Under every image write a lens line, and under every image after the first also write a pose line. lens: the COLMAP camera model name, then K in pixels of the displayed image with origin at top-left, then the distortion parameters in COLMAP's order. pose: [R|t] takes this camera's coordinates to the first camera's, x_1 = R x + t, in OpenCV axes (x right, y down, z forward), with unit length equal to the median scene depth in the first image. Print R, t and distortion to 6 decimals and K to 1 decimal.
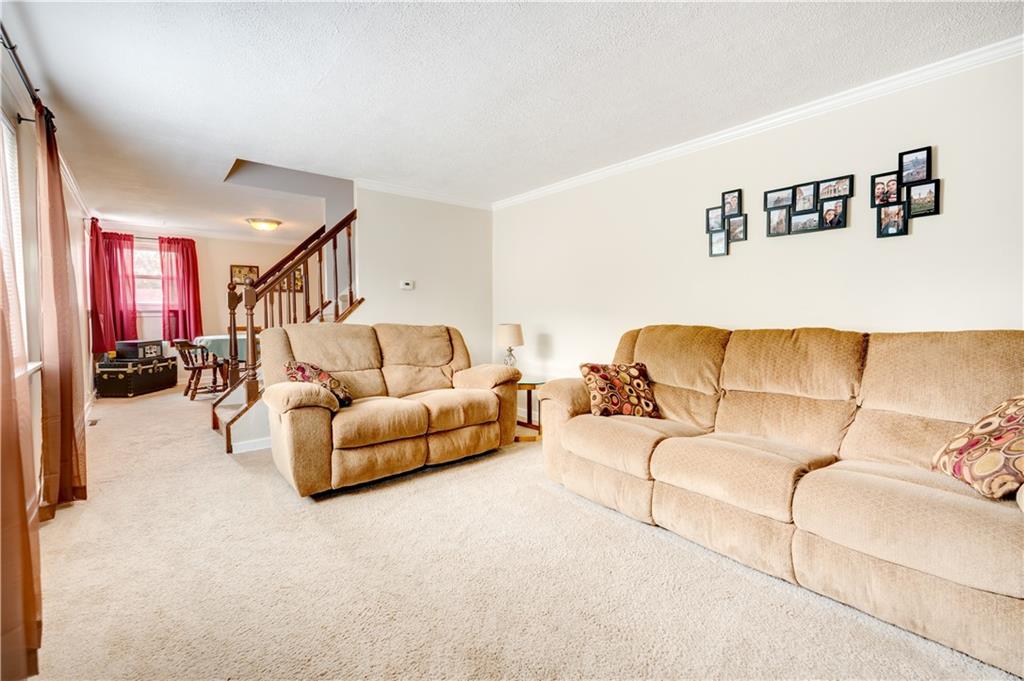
lens RADIAL K [[449.9, 0, 511.9], [0, 449.9, 333.8], [0, 0, 1]] dist [0.025238, -0.001542]
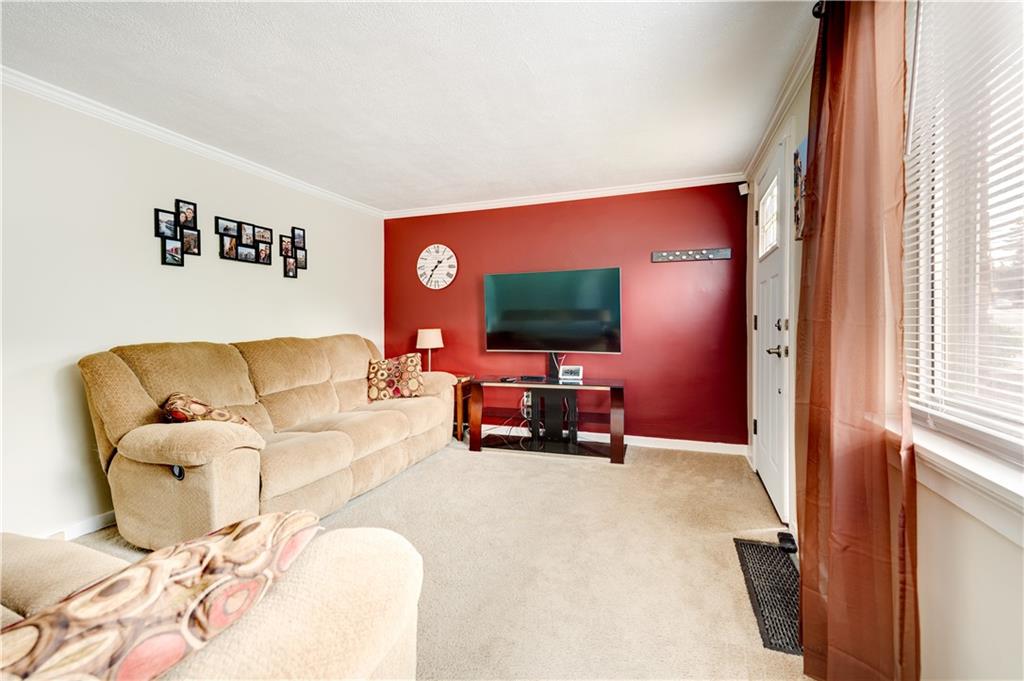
lens RADIAL K [[449.9, 0, 514.9], [0, 449.9, 342.9], [0, 0, 1]] dist [0.025238, -0.001542]
pose [[-0.504553, -0.028088, 0.862924, -0.821262], [0.052568, 0.996617, 0.063176, -0.043039], [-0.861779, 0.077237, -0.501369, 1.030242]]
